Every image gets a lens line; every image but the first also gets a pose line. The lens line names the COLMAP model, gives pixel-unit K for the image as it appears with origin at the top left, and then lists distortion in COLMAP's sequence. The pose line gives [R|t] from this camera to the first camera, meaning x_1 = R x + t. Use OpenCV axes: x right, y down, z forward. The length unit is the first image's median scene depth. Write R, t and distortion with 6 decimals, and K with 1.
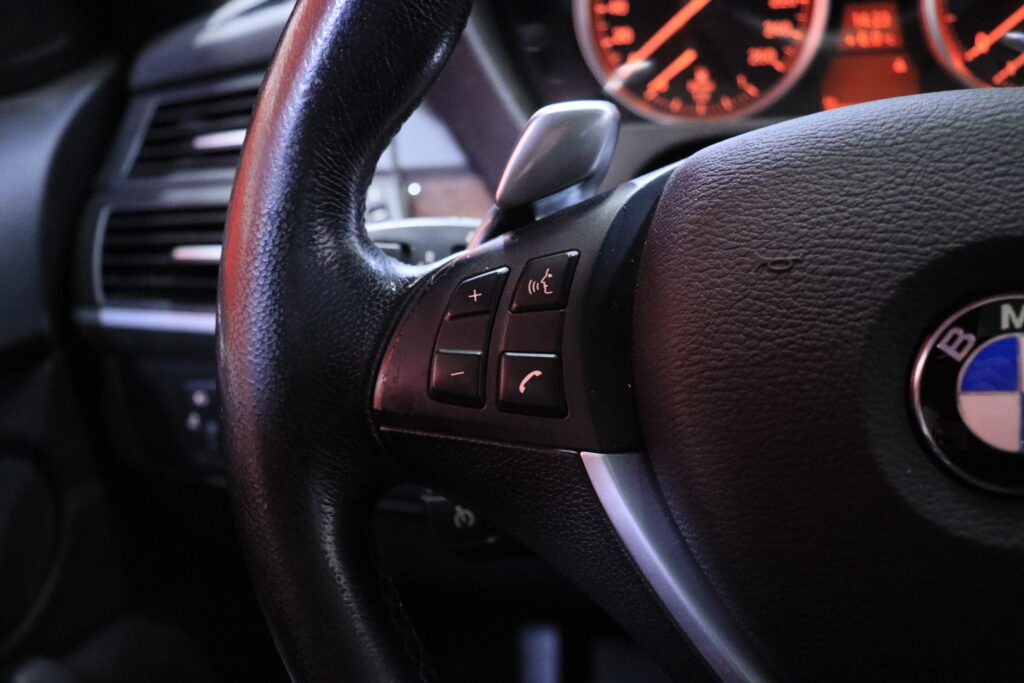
lens RADIAL K [[1182.2, 0, 520.9], [0, 1182.2, 366.0], [0, 0, 1]] dist [-0.022758, 0.000000]
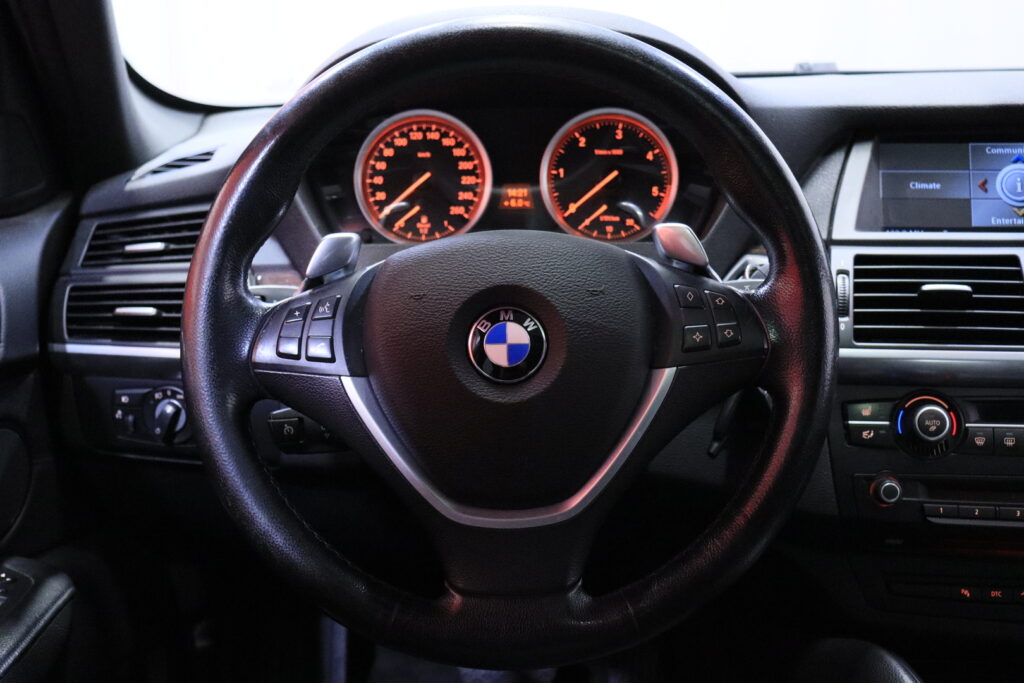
lens RADIAL K [[1211.5, 0, 505.5], [0, 1211.5, 346.5], [0, 0, 1]] dist [-0.009807, 0.000000]
pose [[0.989707, 0.018942, 0.141850, 0.017424], [-0.000884, 0.991992, -0.126299, 0.182668], [-0.143106, 0.124873, 0.981798, -0.822399]]
